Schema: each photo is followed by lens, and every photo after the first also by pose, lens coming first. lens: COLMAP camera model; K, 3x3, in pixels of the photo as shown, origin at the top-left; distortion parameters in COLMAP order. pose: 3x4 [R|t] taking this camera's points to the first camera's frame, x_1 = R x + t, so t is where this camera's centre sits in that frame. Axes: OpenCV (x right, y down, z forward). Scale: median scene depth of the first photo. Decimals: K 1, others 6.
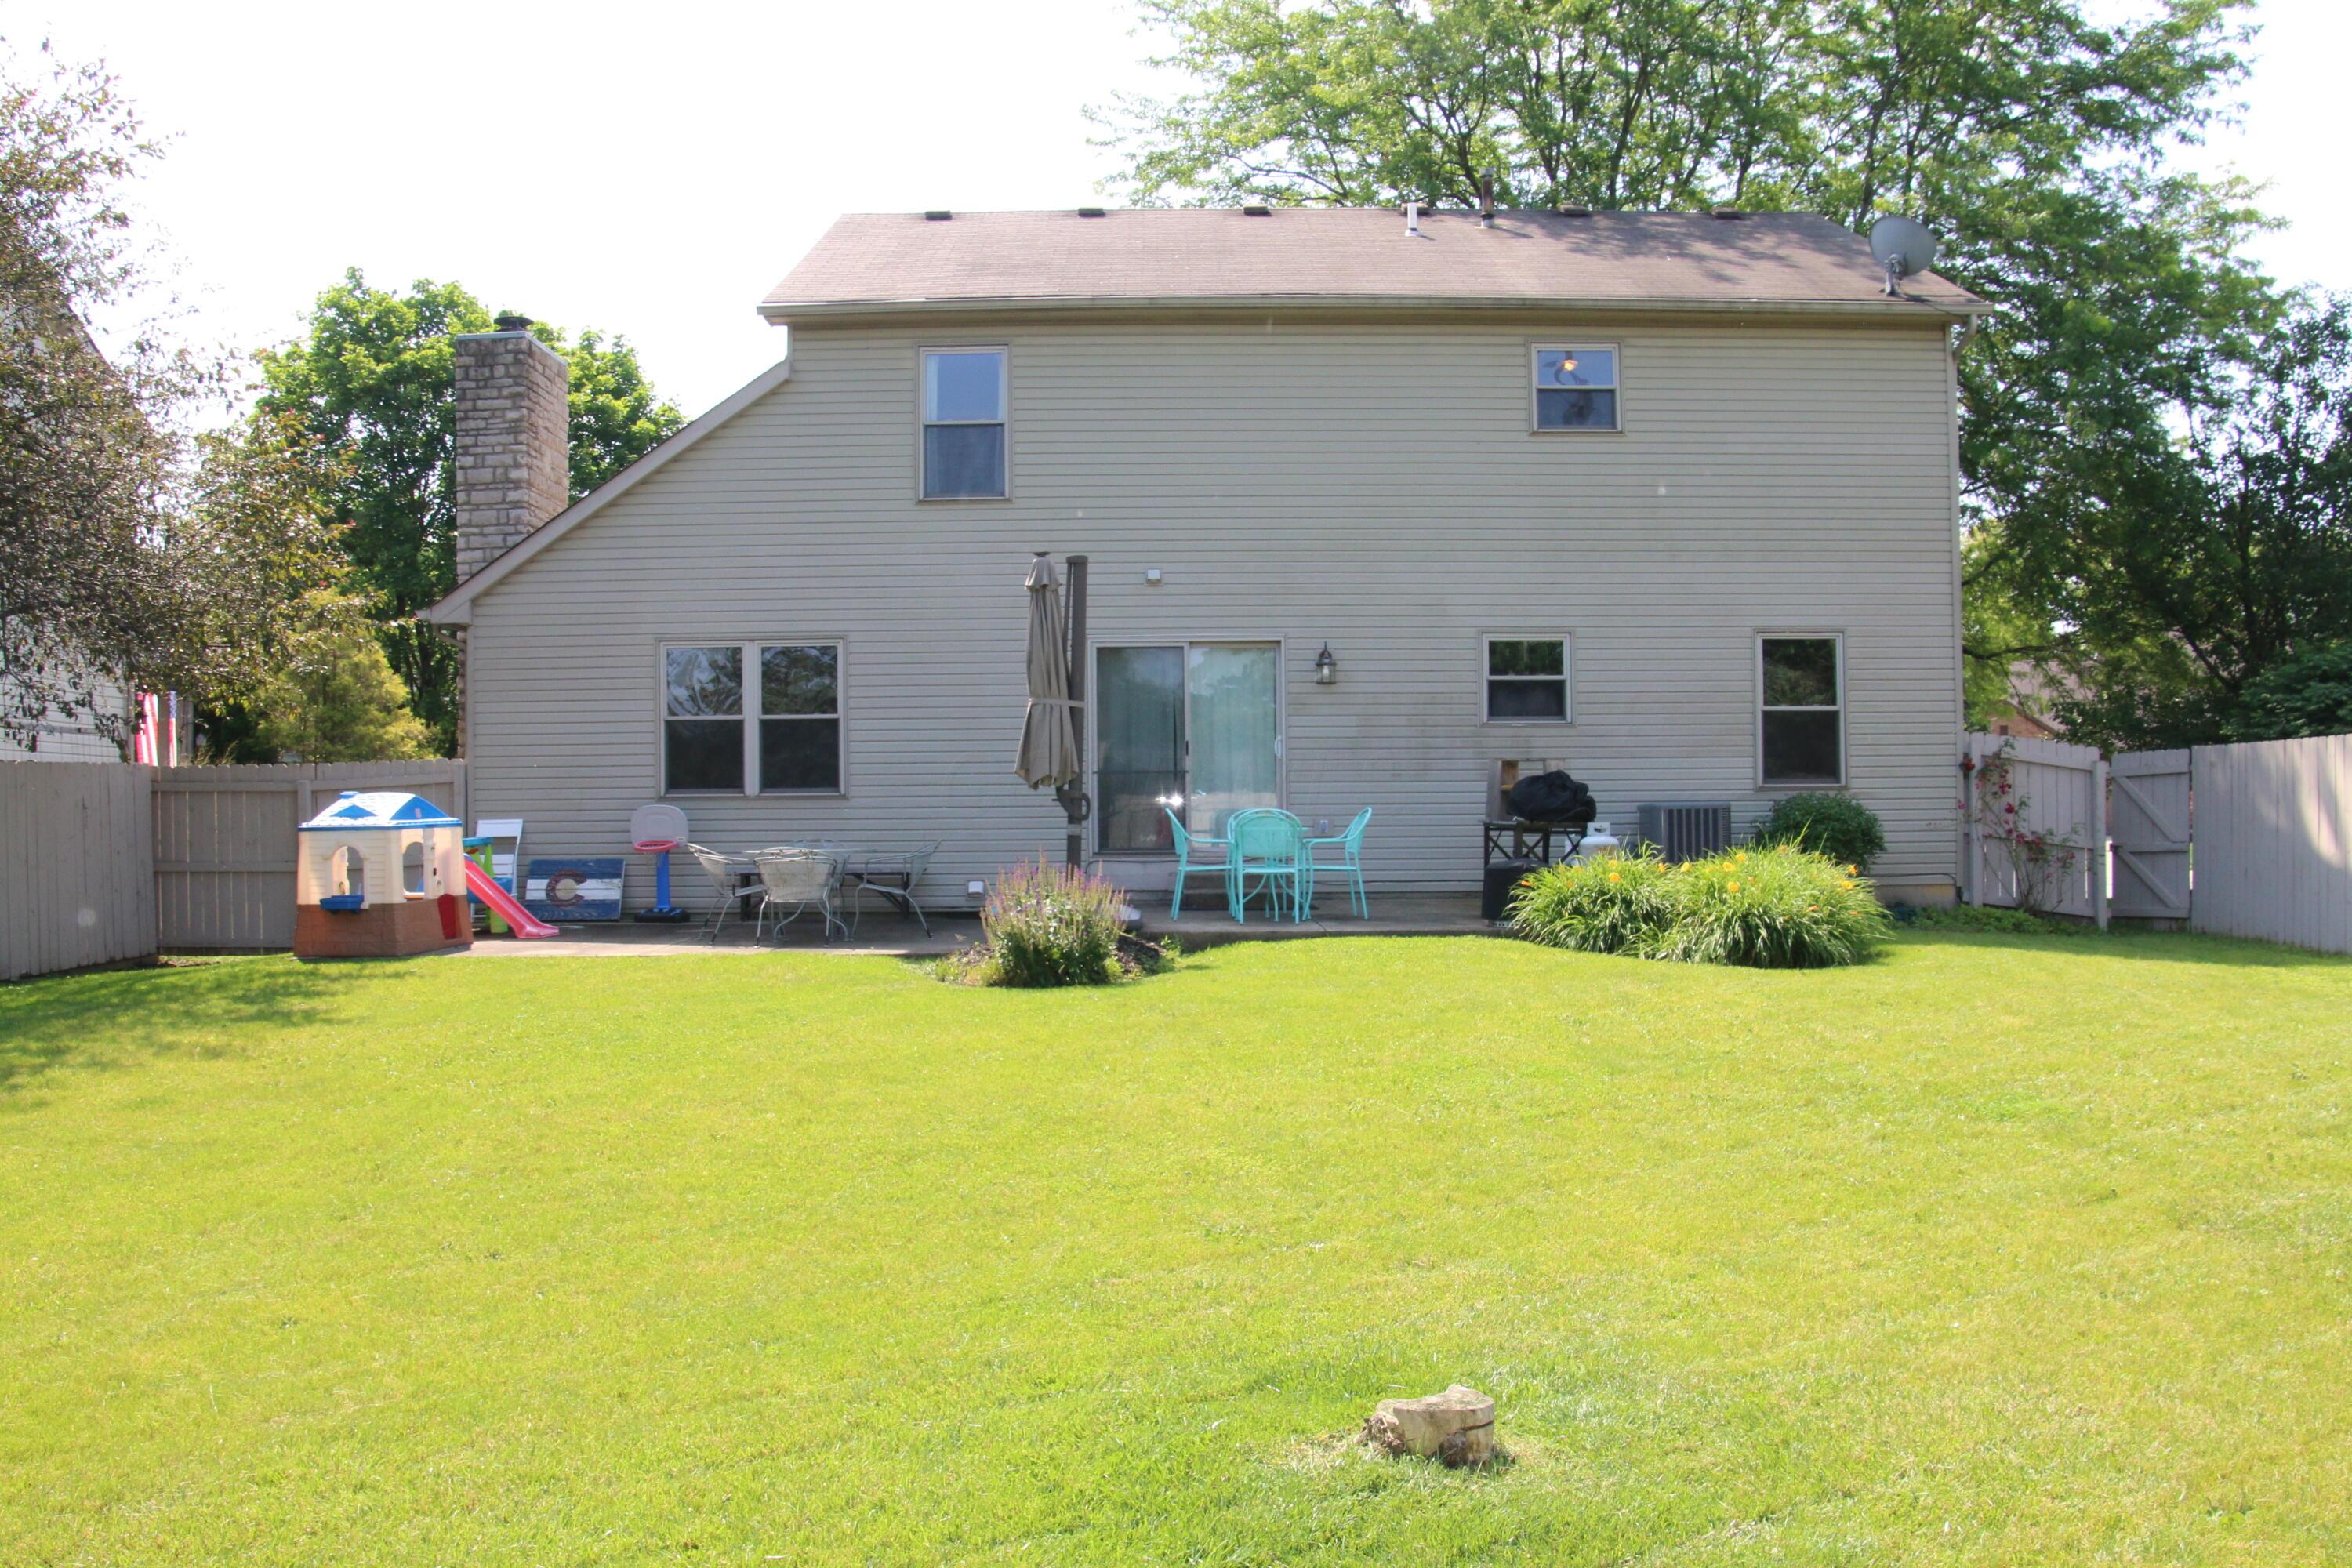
lens RADIAL K [[1942.2, 0, 1167.5], [0, 1942.2, 831.4], [0, 0, 1]] dist [-0.183860, 0.120478]
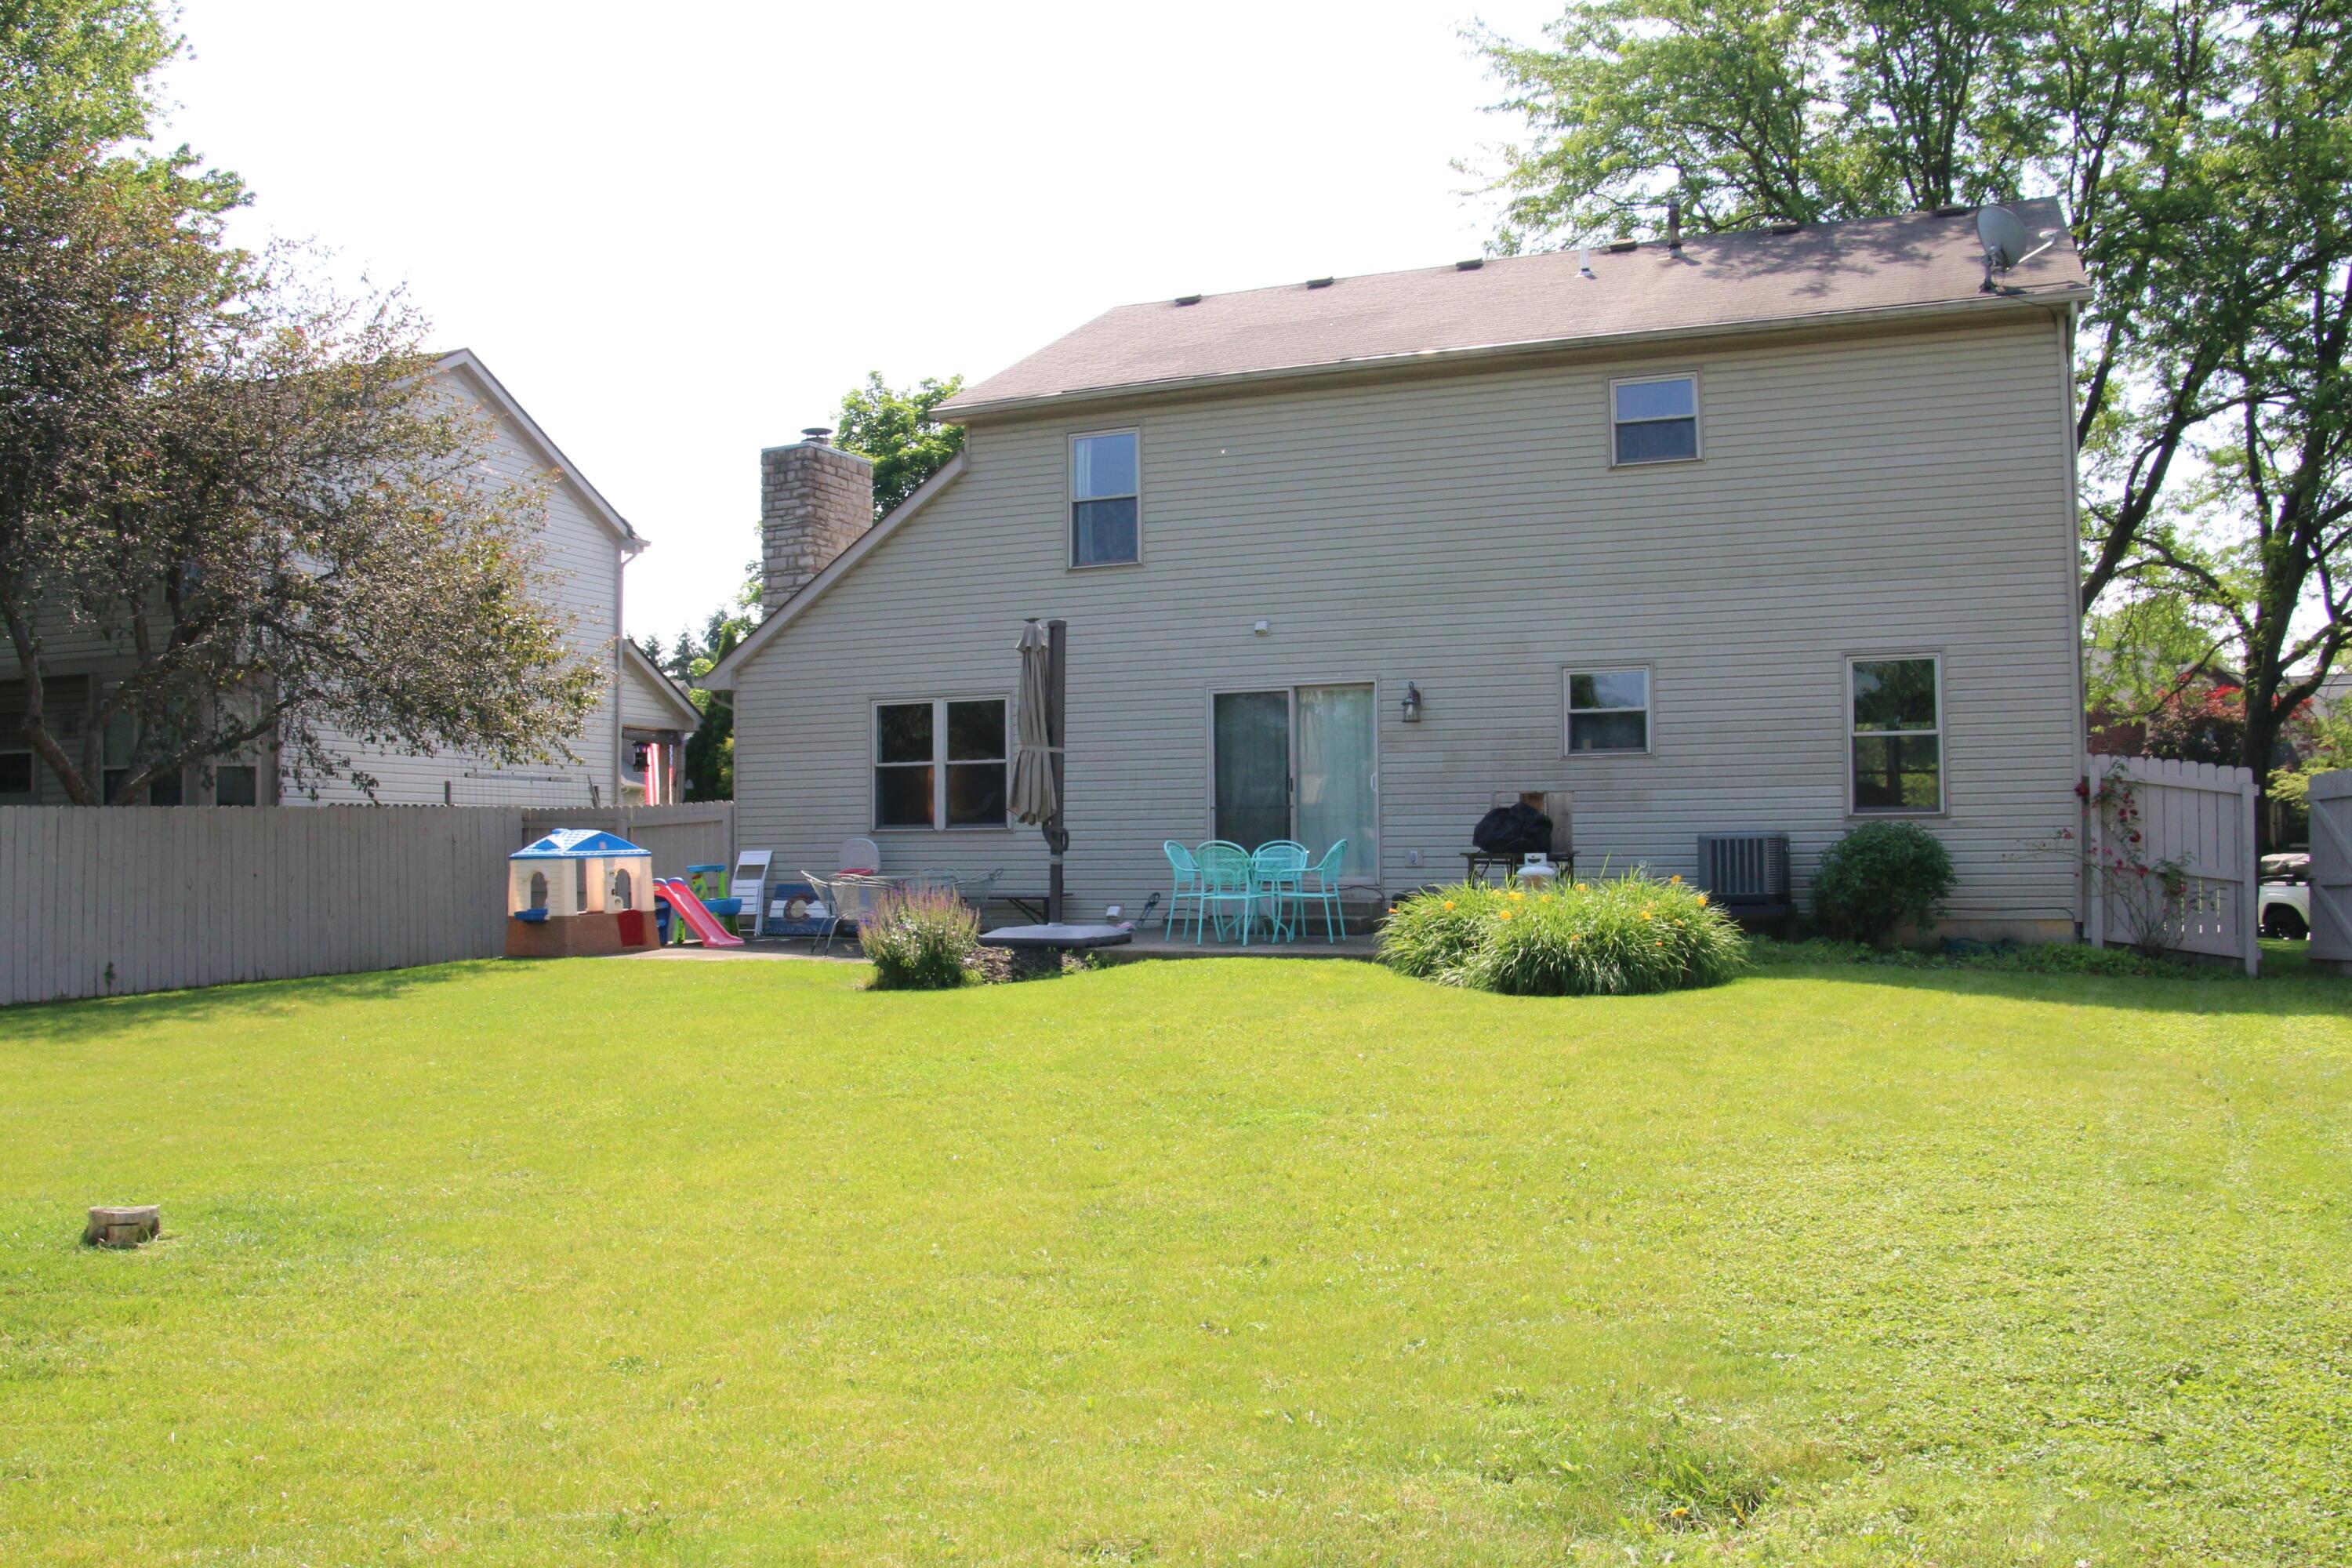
lens RADIAL K [[1942.2, 0, 1167.5], [0, 1942.2, 831.4], [0, 0, 1]] dist [-0.183860, 0.120478]
pose [[0.914462, -0.004479, -0.404646, 0.384159], [-0.002082, 0.999873, -0.015771, 0.000258], [0.404666, 0.015265, 0.914337, -0.015187]]
